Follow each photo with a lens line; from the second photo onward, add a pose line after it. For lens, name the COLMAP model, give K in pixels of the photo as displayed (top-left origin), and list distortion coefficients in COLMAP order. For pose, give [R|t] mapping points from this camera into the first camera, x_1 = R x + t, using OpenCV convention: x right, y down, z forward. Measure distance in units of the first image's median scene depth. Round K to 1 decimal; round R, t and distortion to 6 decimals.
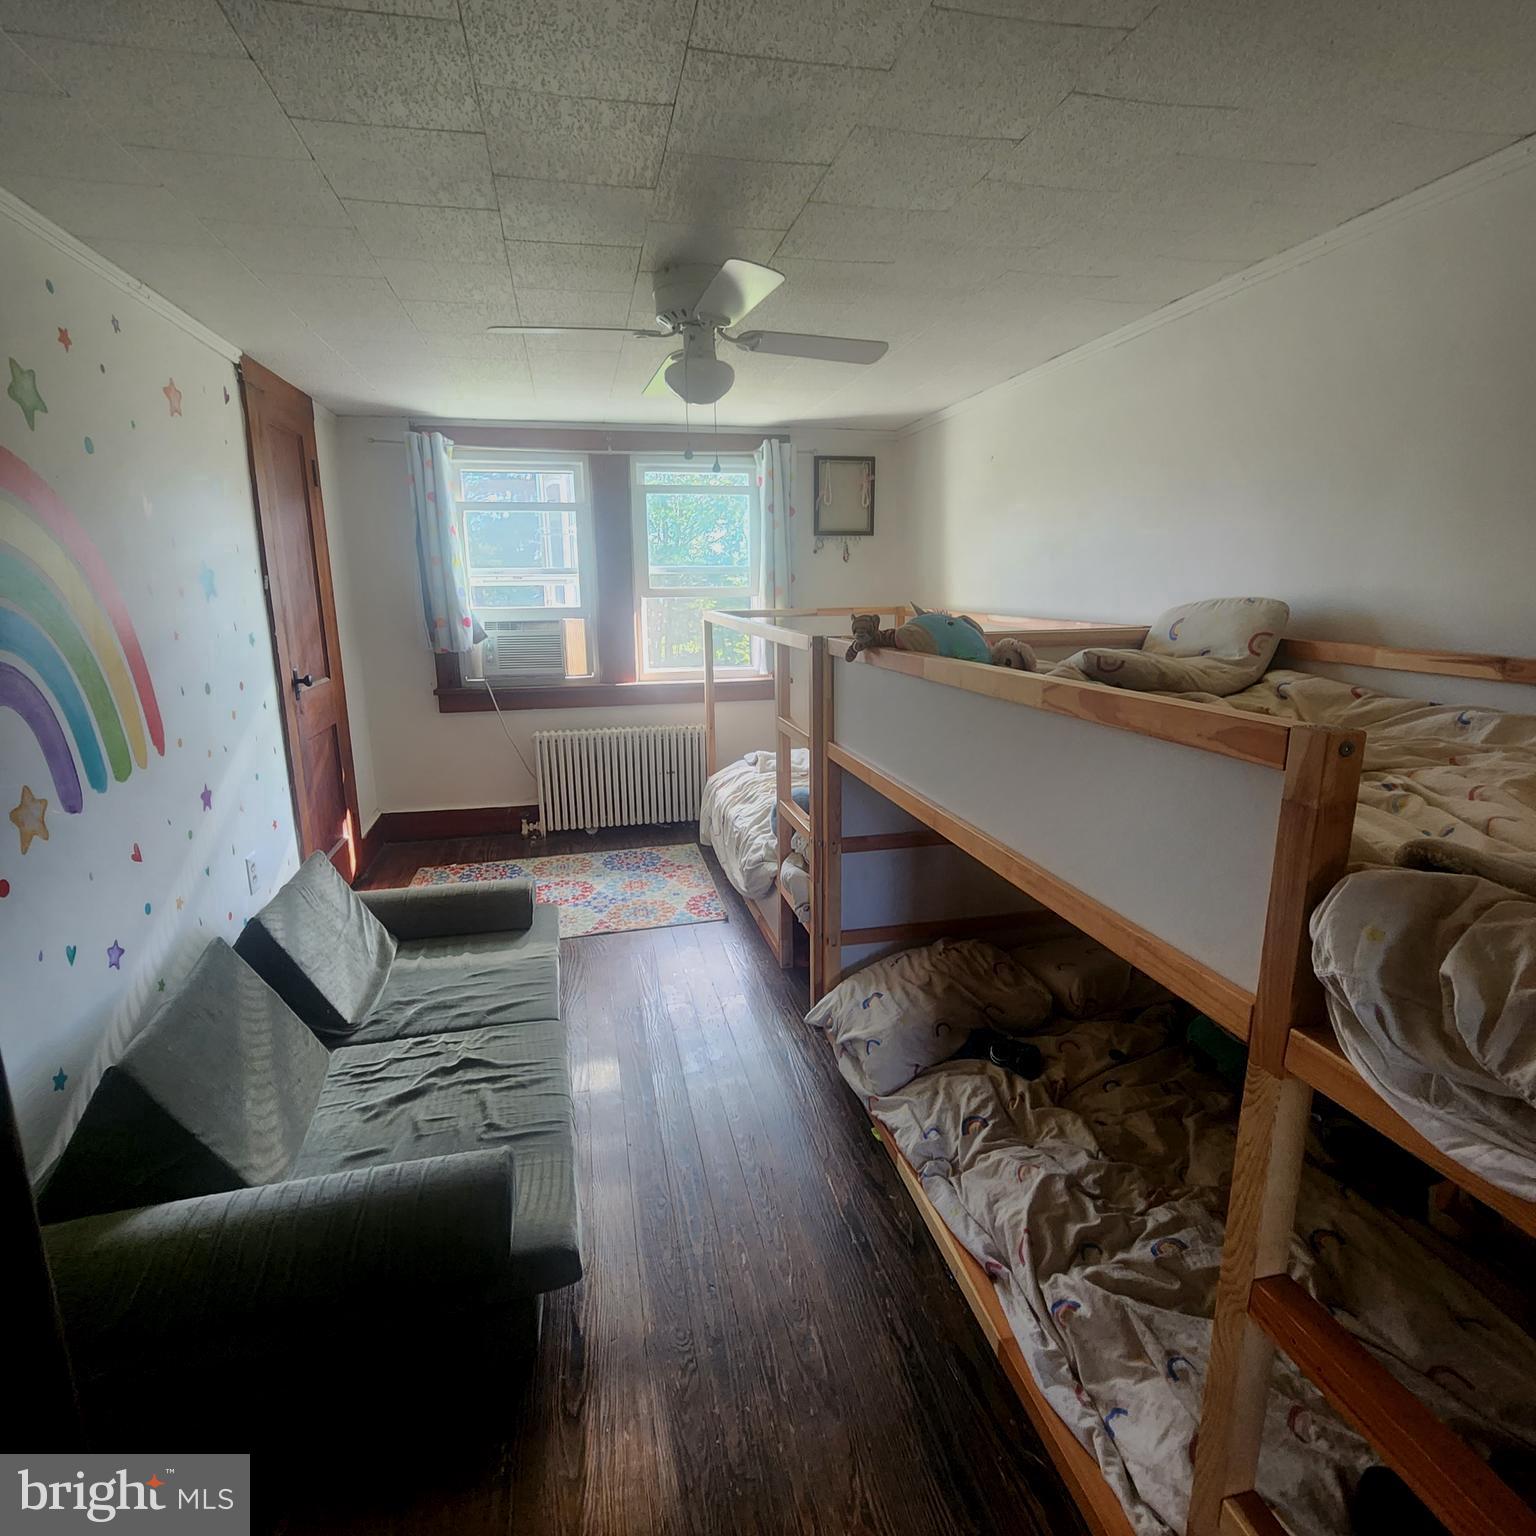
lens RADIAL K [[846.0, 0, 764.2], [0, 846.0, 768.6], [0, 0, 1]] dist [0.001698, 0.000347]
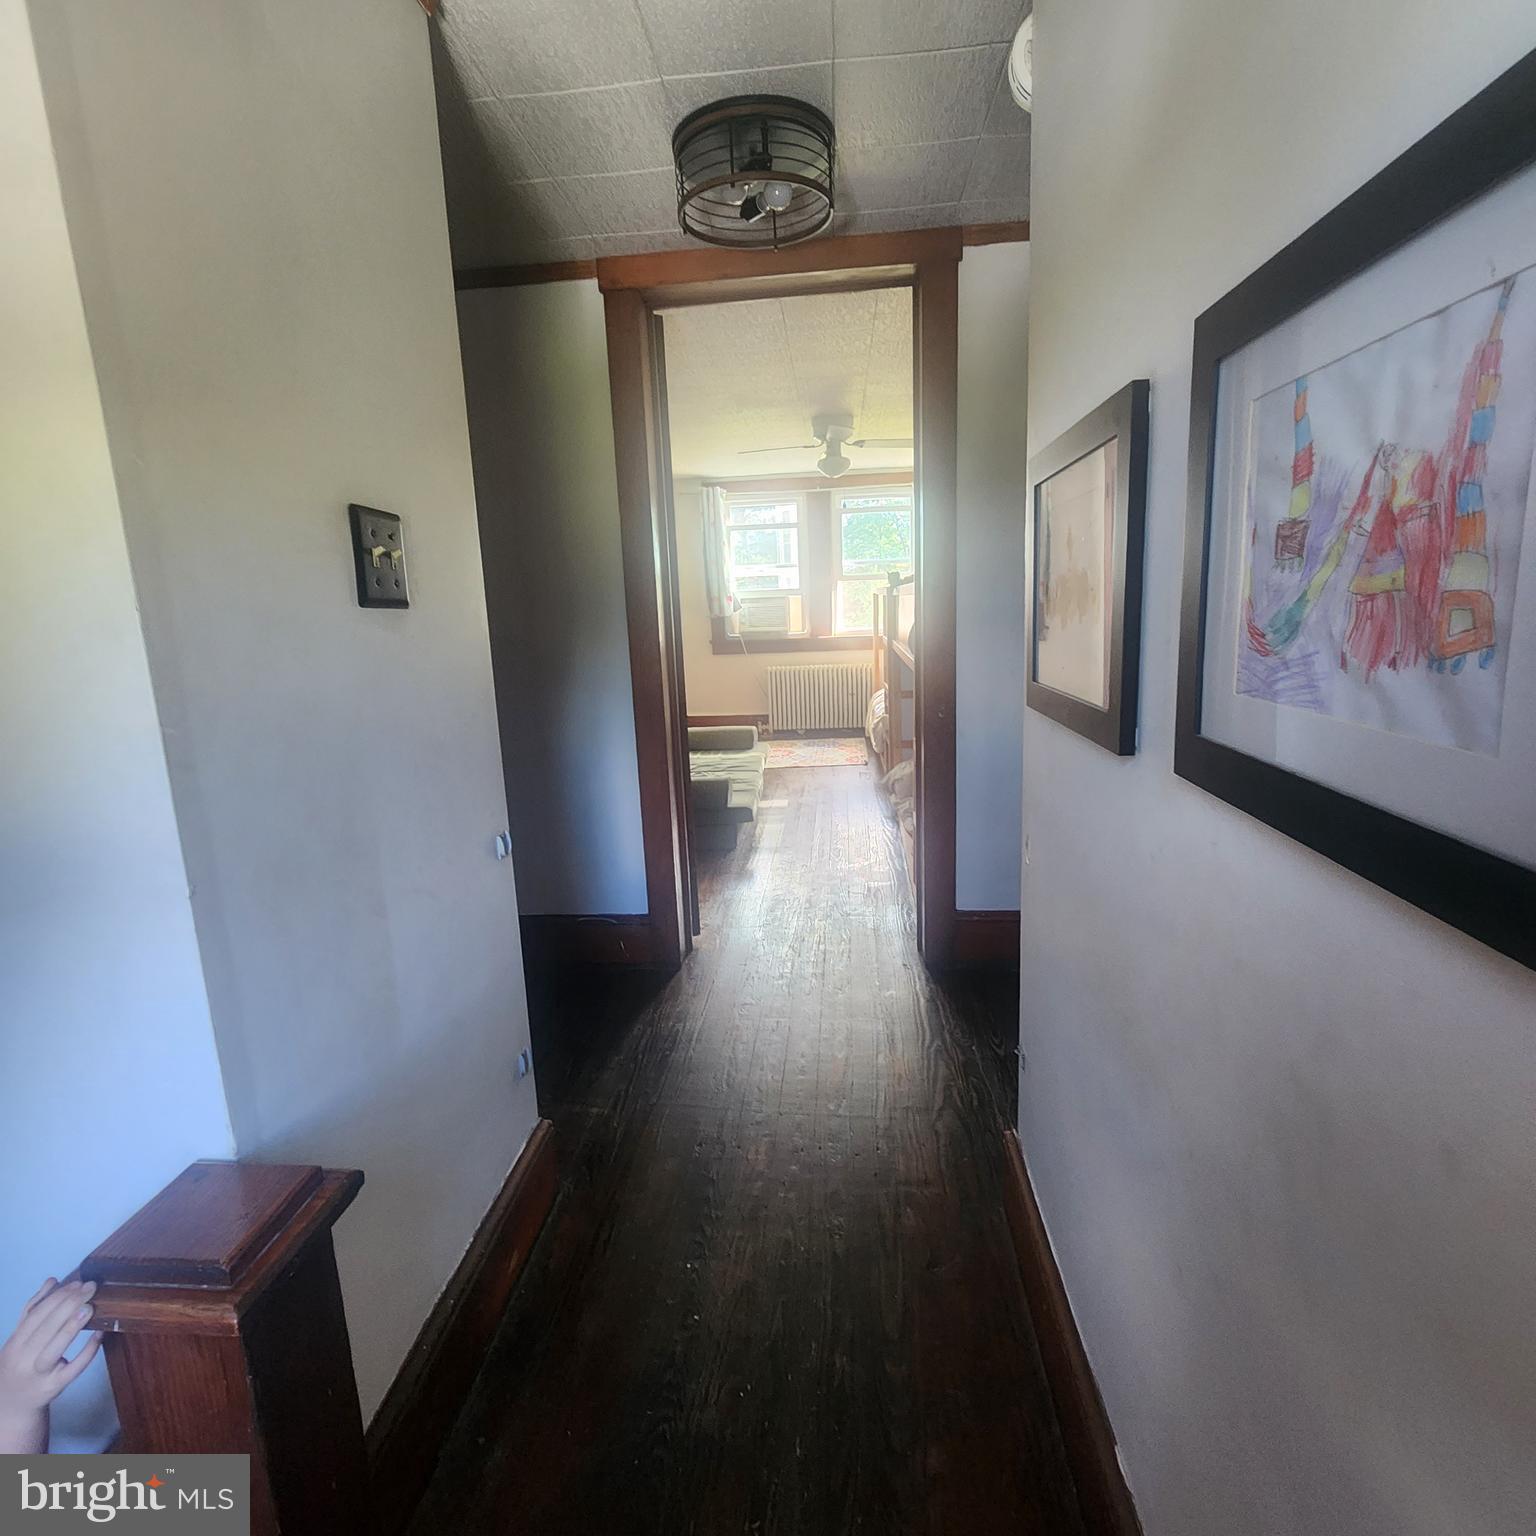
lens RADIAL K [[846.0, 0, 768.2], [0, 846.0, 763.9], [0, 0, 1]] dist [0.001698, 0.000347]
pose [[0.954142, 0.034059, -0.297410, 0.210866], [-0.037862, 0.999258, -0.007031, 0.151419], [0.296950, 0.017969, 0.954724, -0.521747]]
